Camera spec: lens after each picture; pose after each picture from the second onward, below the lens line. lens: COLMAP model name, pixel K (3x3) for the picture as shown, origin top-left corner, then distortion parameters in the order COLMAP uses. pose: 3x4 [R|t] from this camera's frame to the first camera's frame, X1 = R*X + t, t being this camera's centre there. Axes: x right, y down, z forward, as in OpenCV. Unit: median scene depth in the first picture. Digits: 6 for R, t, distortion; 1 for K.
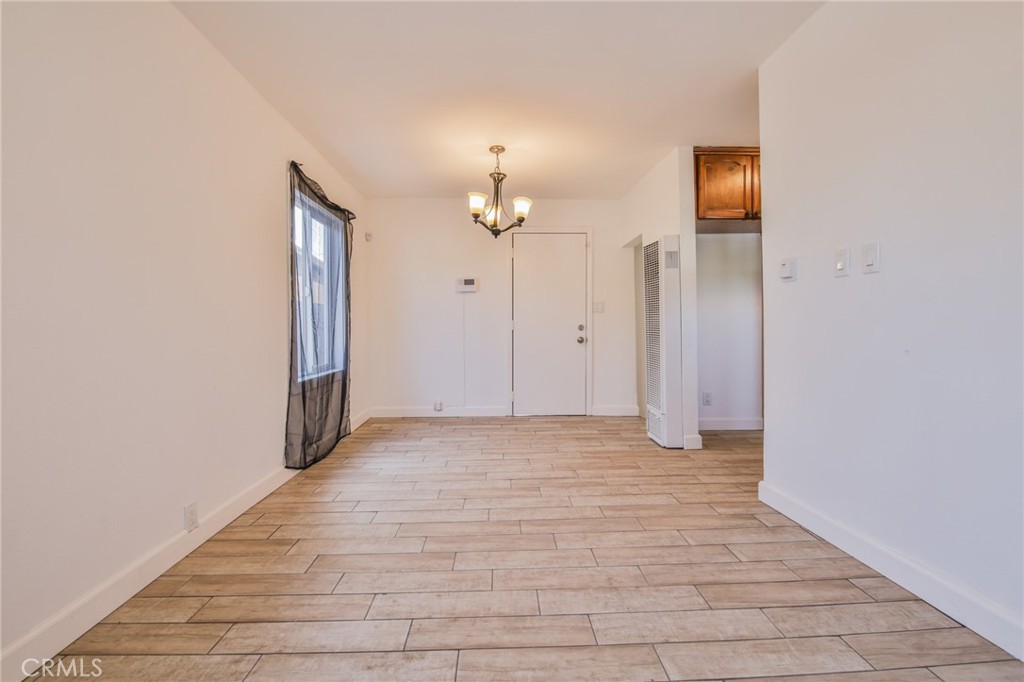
lens RADIAL K [[468.1, 0, 513.3], [0, 468.1, 334.6], [0, 0, 1]] dist [-0.001128, -0.010940]
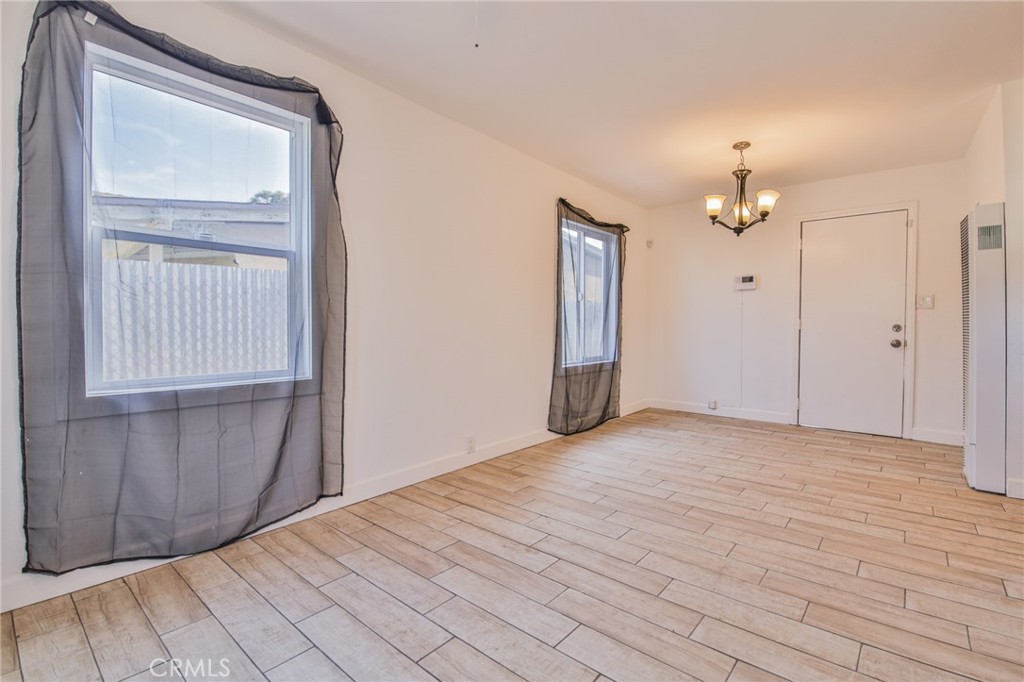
lens RADIAL K [[468.1, 0, 513.3], [0, 468.1, 334.6], [0, 0, 1]] dist [-0.001128, -0.010940]
pose [[0.740563, 0.020695, -0.671668, 0.328285], [-0.018301, 0.999776, 0.010626, -0.000417], [0.671737, 0.004423, 0.740776, -0.056960]]
